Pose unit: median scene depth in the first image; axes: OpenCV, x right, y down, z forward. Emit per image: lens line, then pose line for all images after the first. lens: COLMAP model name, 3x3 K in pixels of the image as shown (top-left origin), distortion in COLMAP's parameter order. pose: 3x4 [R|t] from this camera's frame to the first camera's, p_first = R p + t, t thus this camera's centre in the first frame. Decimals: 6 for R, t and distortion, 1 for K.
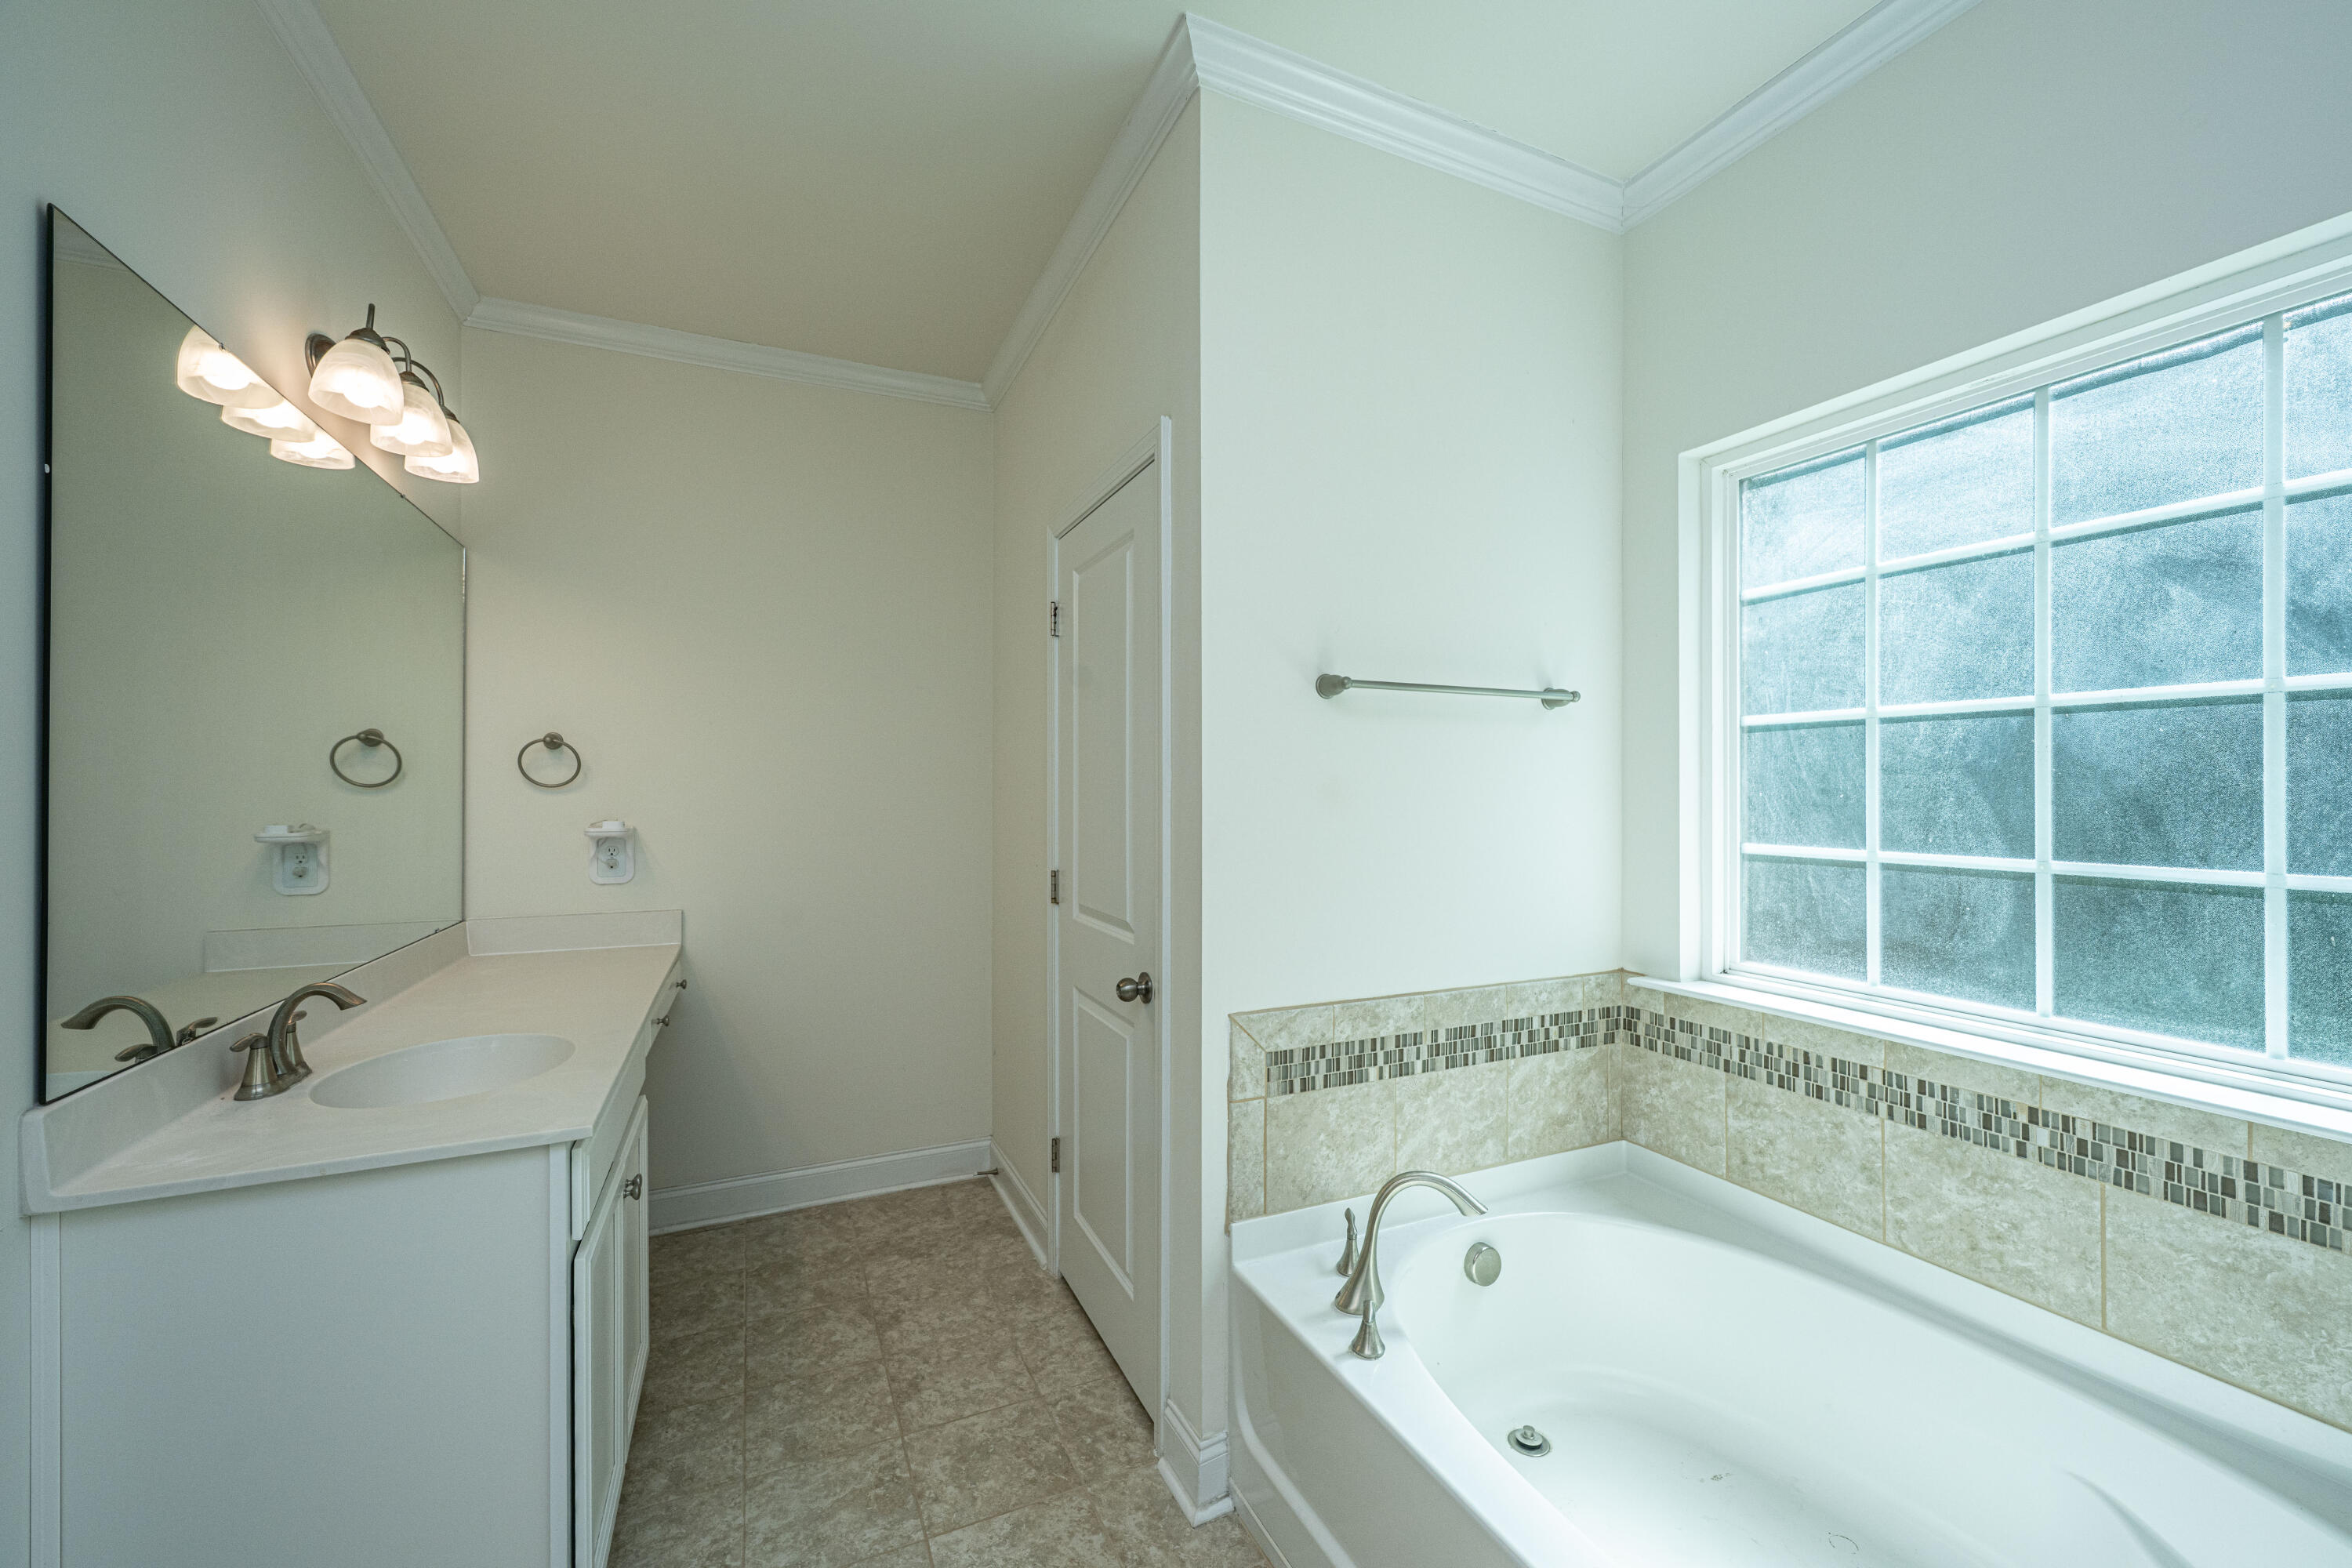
lens RADIAL K [[952.0, 0, 1177.8], [0, 952.0, 787.3], [0, 0, 1]] dist [0.000517, -0.000256]
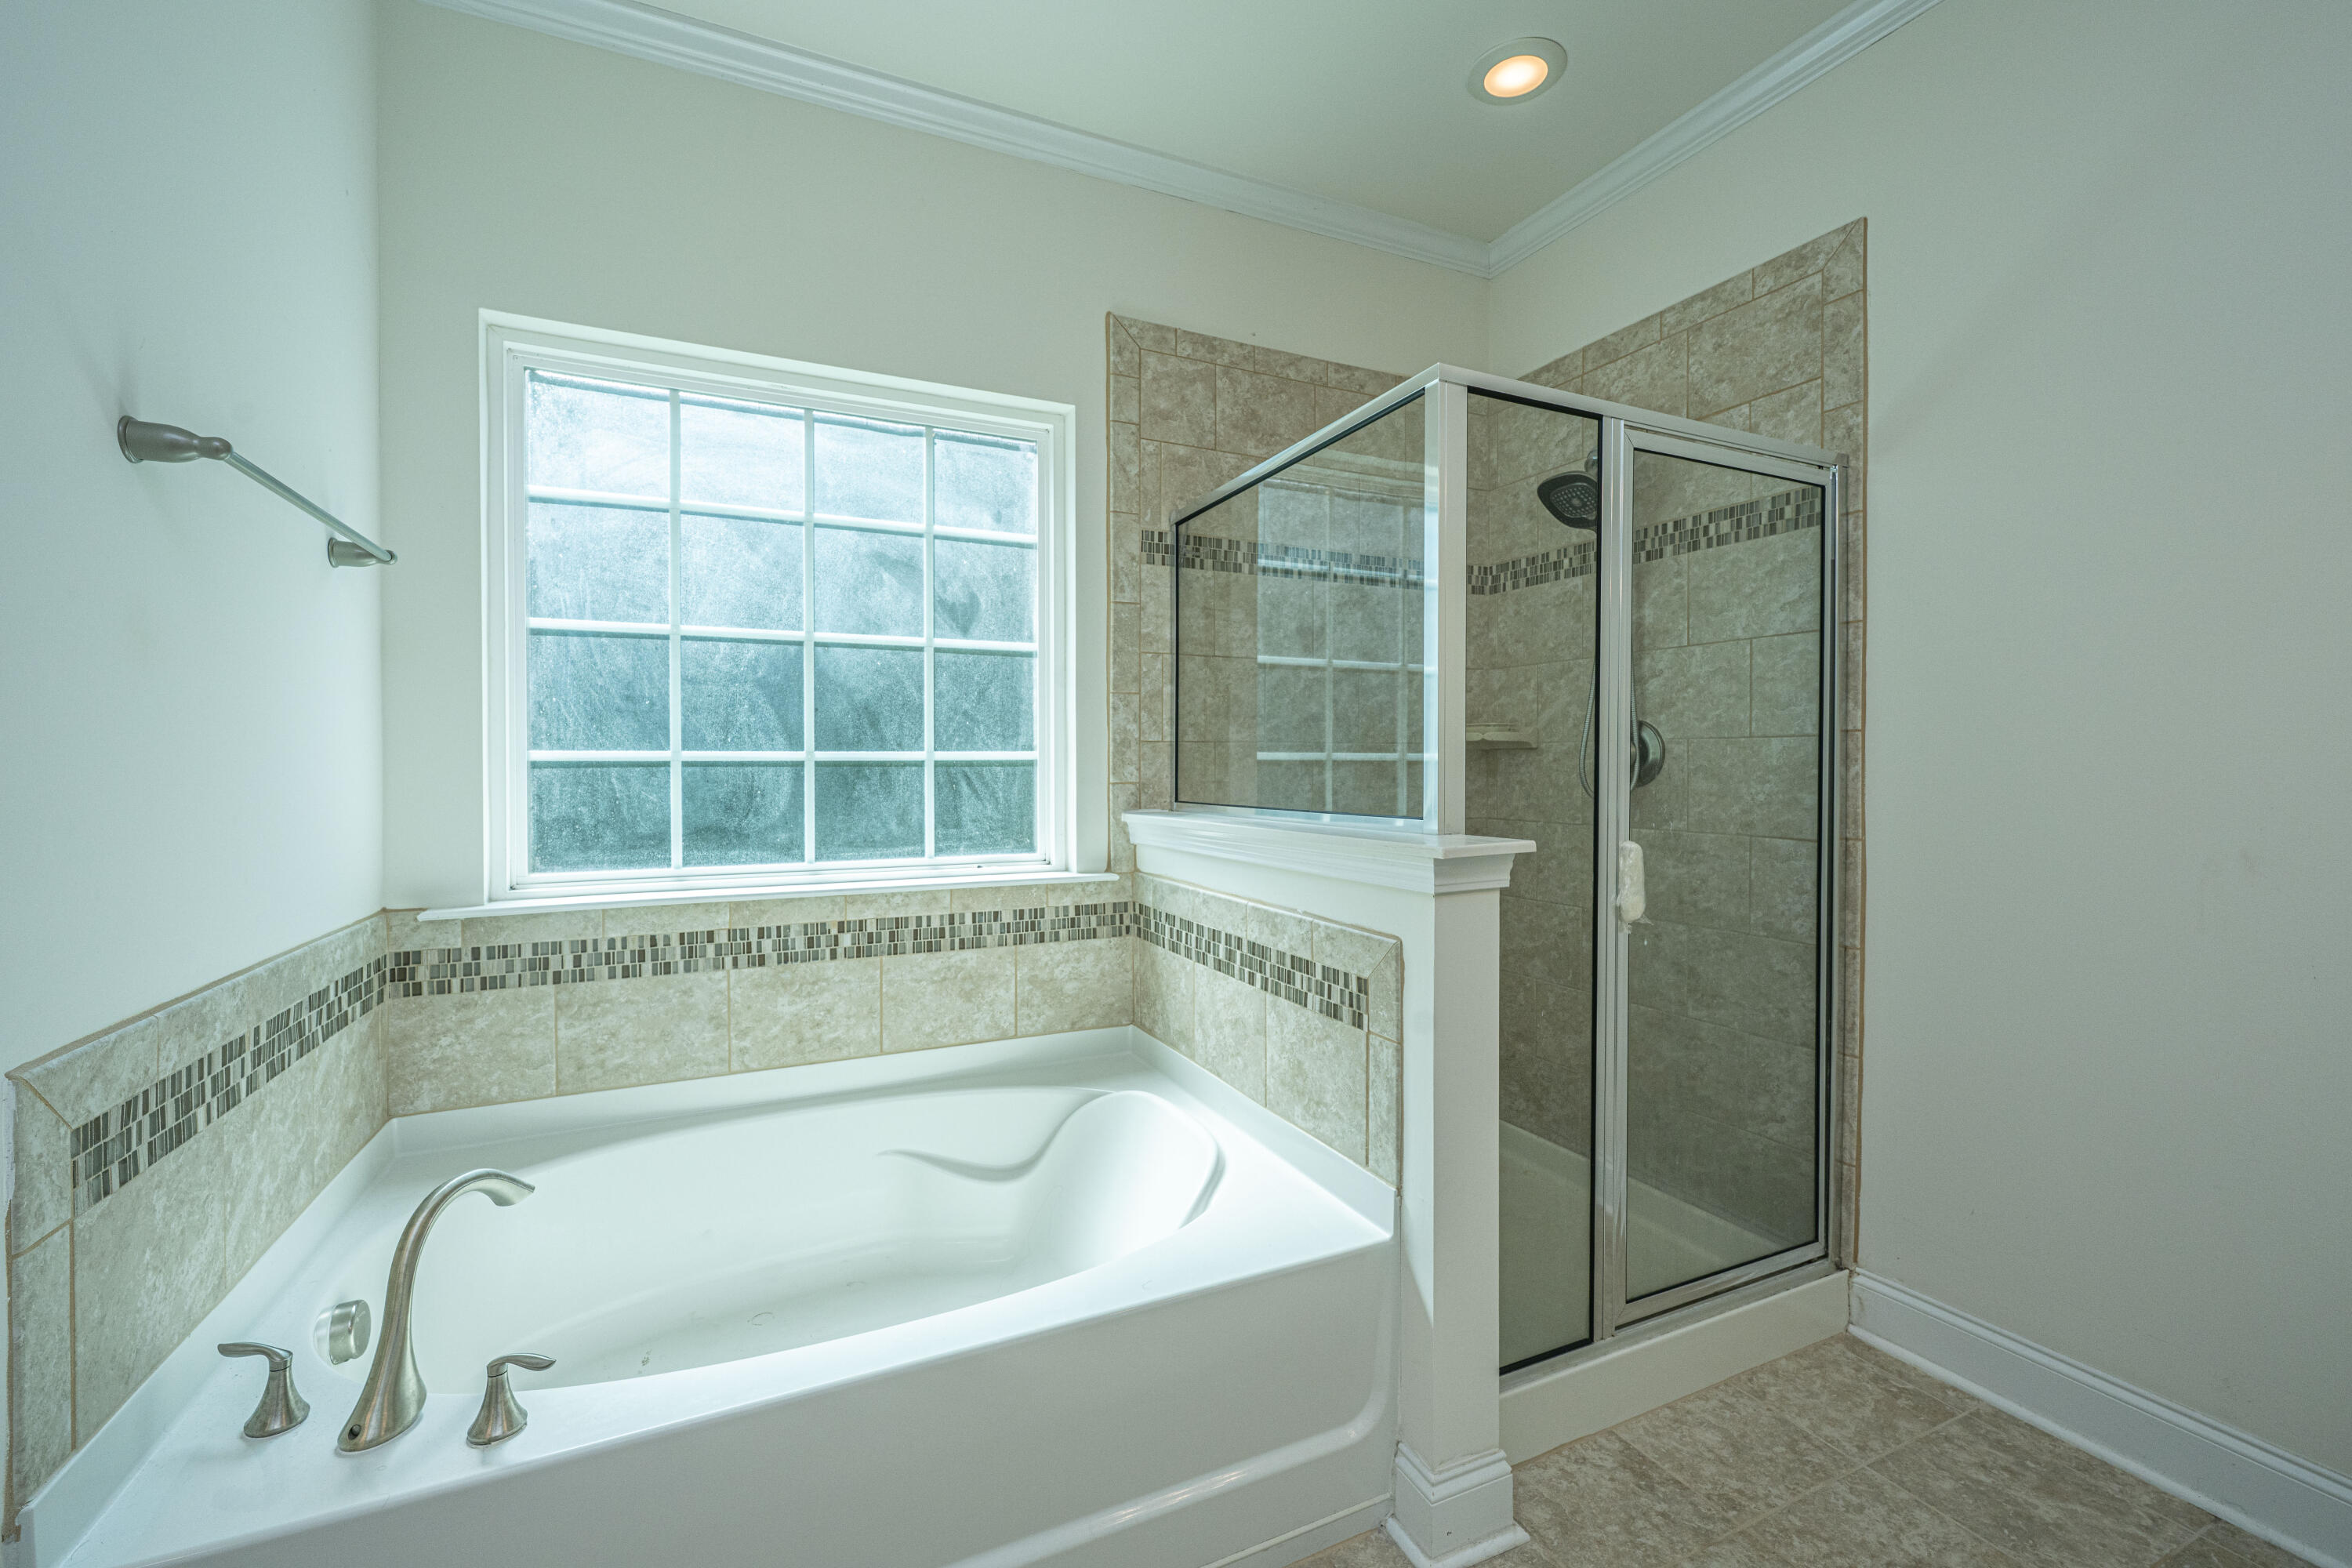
lens RADIAL K [[952.0, 0, 1140.9], [0, 952.0, 778.0], [0, 0, 1]] dist [0.000517, -0.000256]
pose [[0.007371, -0.010420, 0.999919, -0.453050], [-0.003144, 0.999941, 0.010443, 0.094611], [-0.999968, -0.003220, 0.007338, 0.482083]]
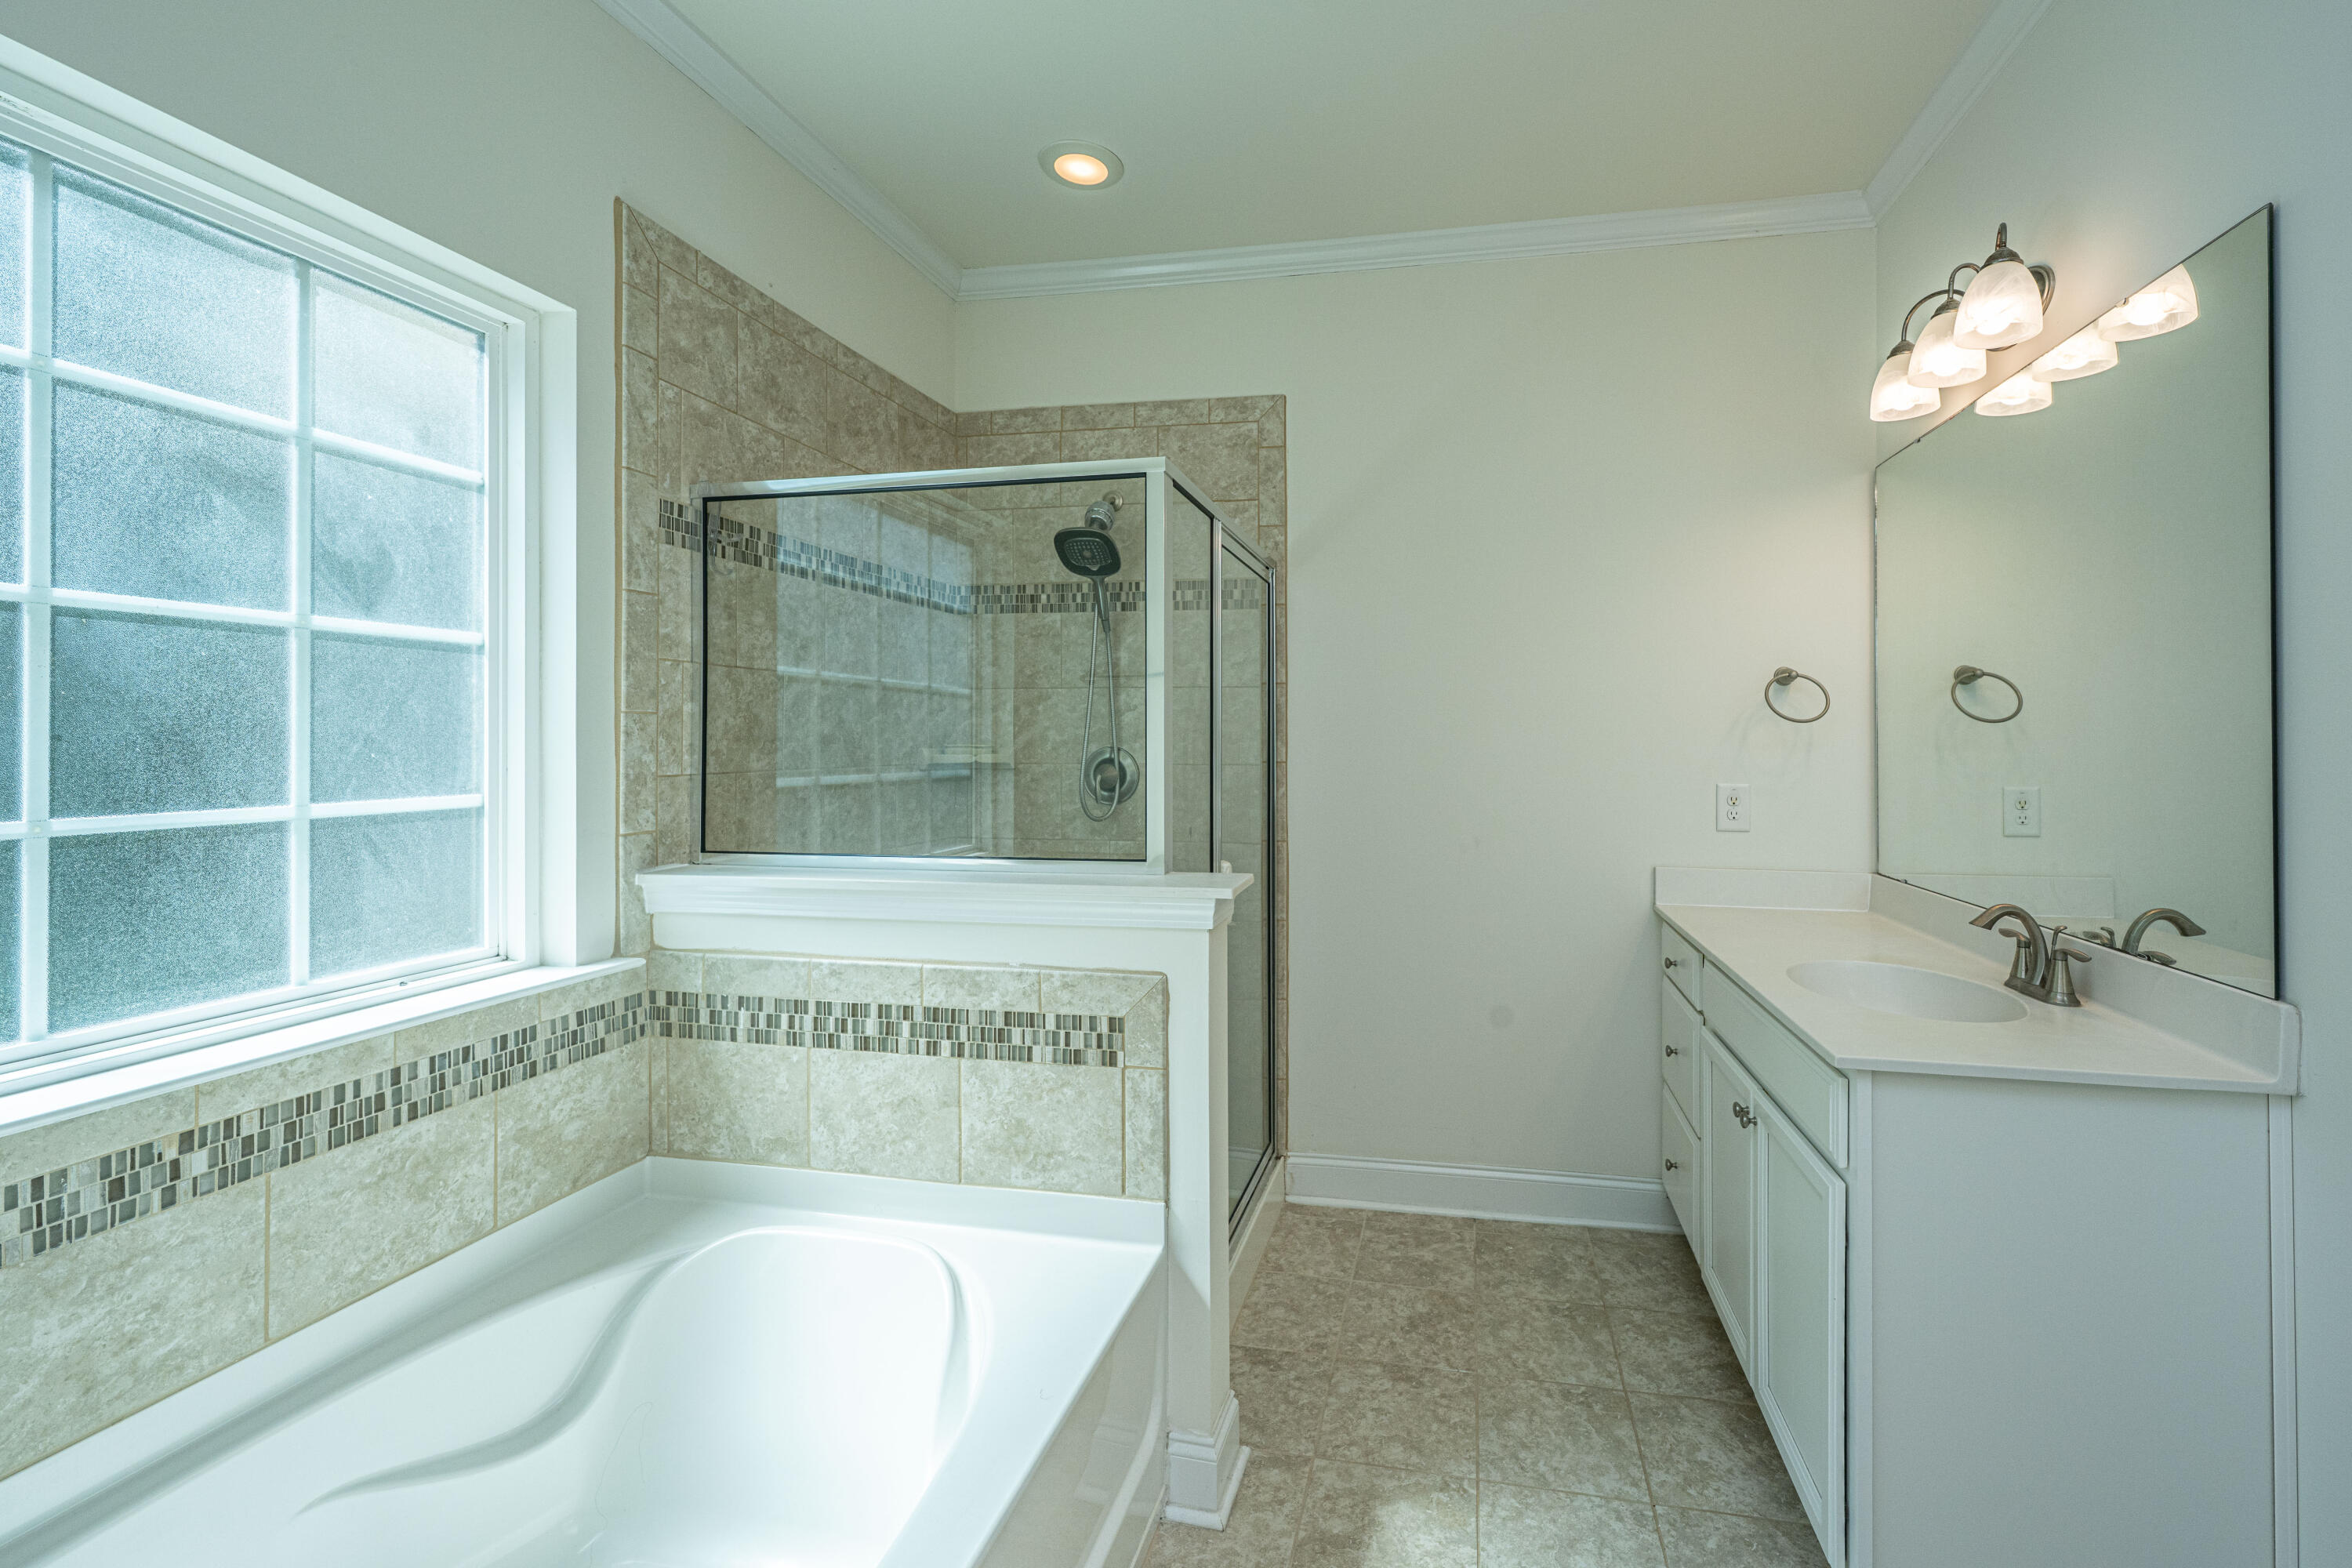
lens RADIAL K [[1048.5, 0, 1250.4], [0, 1048.5, 730.5], [0, 0, 1]] dist [-0.002529, 0.000355]
pose [[-0.819803, 0.005061, 0.572624, -0.262700], [-0.001556, 0.999938, -0.011066, 0.016718], [-0.572644, -0.009963, -0.819744, 1.066445]]
